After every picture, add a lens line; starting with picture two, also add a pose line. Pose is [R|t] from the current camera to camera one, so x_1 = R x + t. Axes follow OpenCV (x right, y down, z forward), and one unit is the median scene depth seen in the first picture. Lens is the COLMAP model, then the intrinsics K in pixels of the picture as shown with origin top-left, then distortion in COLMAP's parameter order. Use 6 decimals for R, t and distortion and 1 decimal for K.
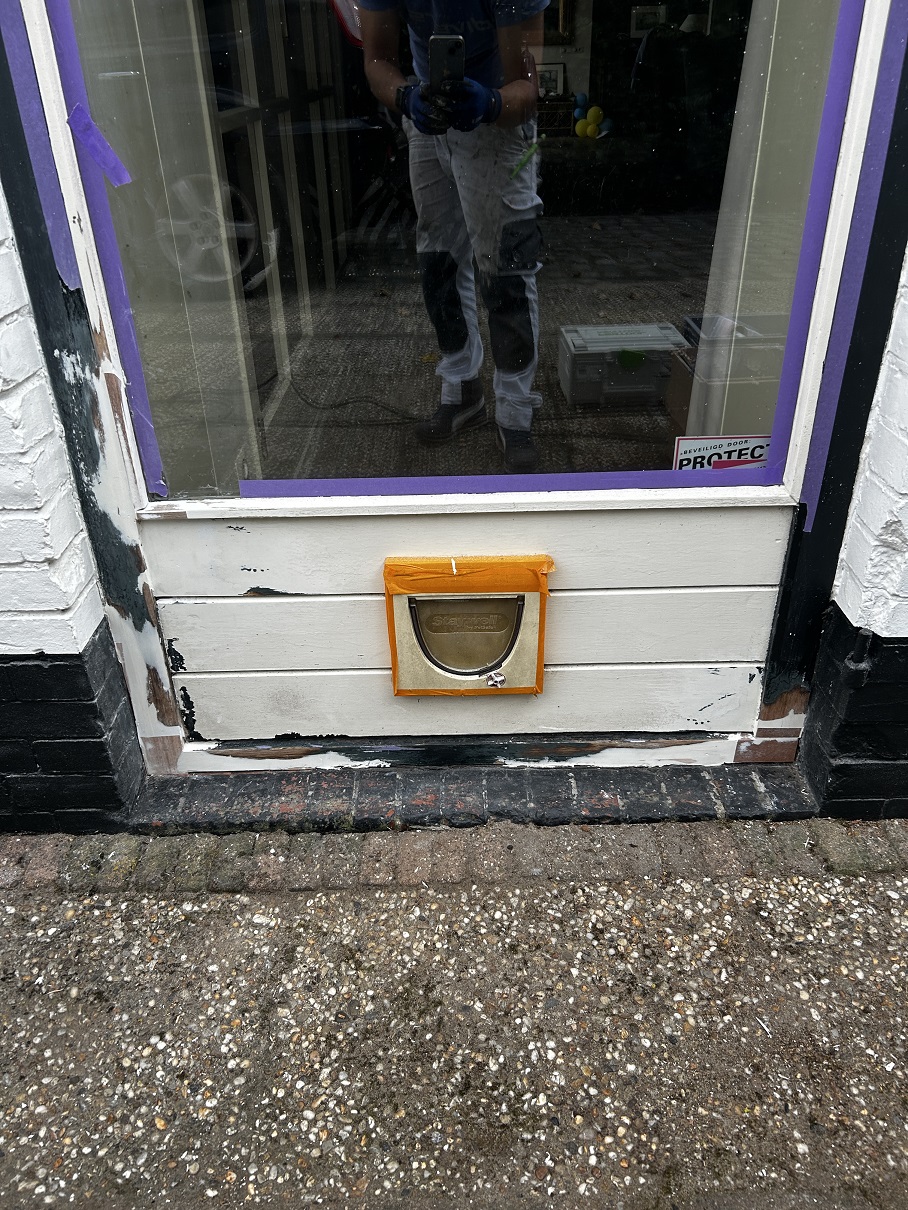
lens RADIAL K [[917.2, 0, 461.2], [0, 917.2, 596.9], [0, 0, 1]] dist [0.050584, -0.044679]
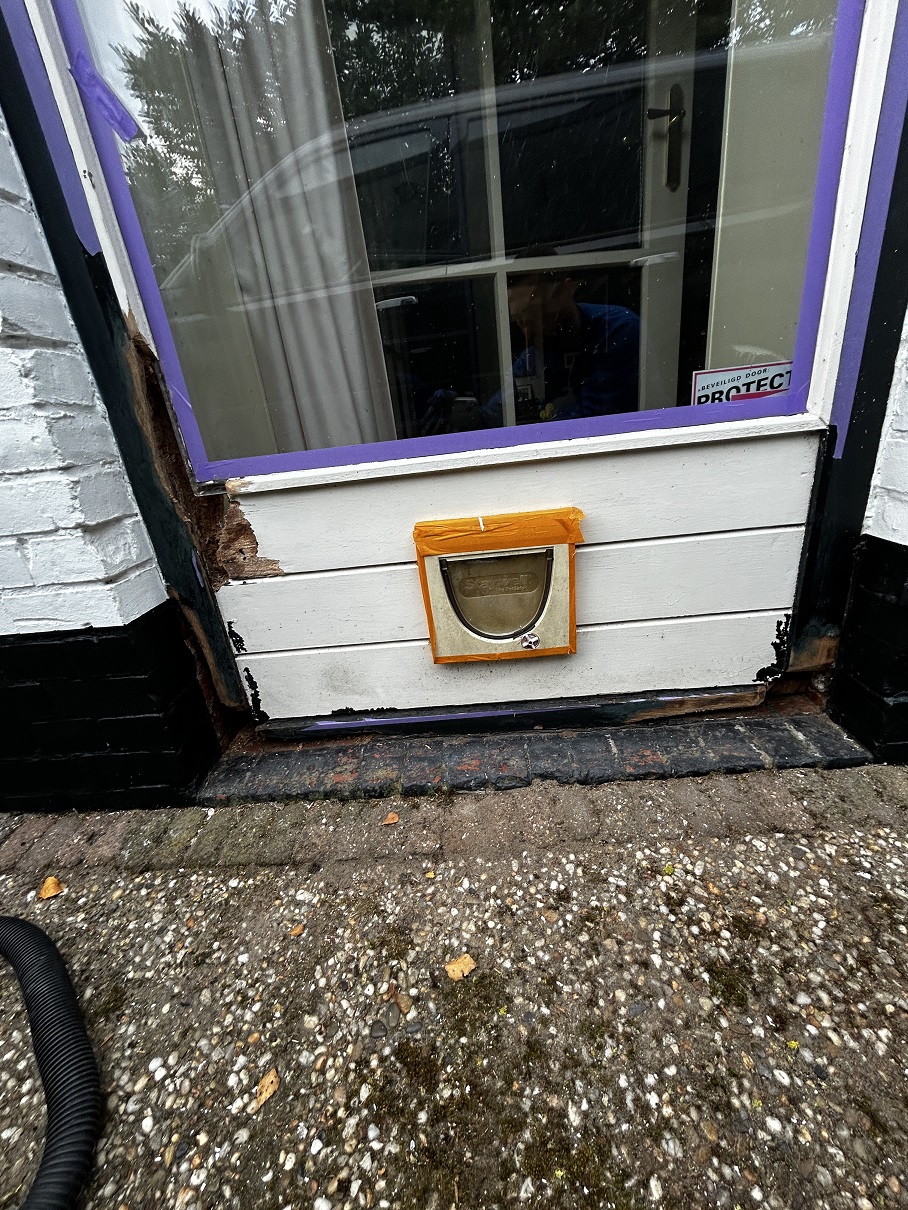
lens RADIAL K [[486.9, 0, 458.8], [0, 486.9, 601.8], [0, 0, 1]] dist [-0.002390, 0.002352]
pose [[0.995398, -0.067870, -0.067645, -0.002467], [0.057038, 0.986907, -0.150866, 0.136637], [0.076998, 0.146314, 0.986237, 0.482287]]
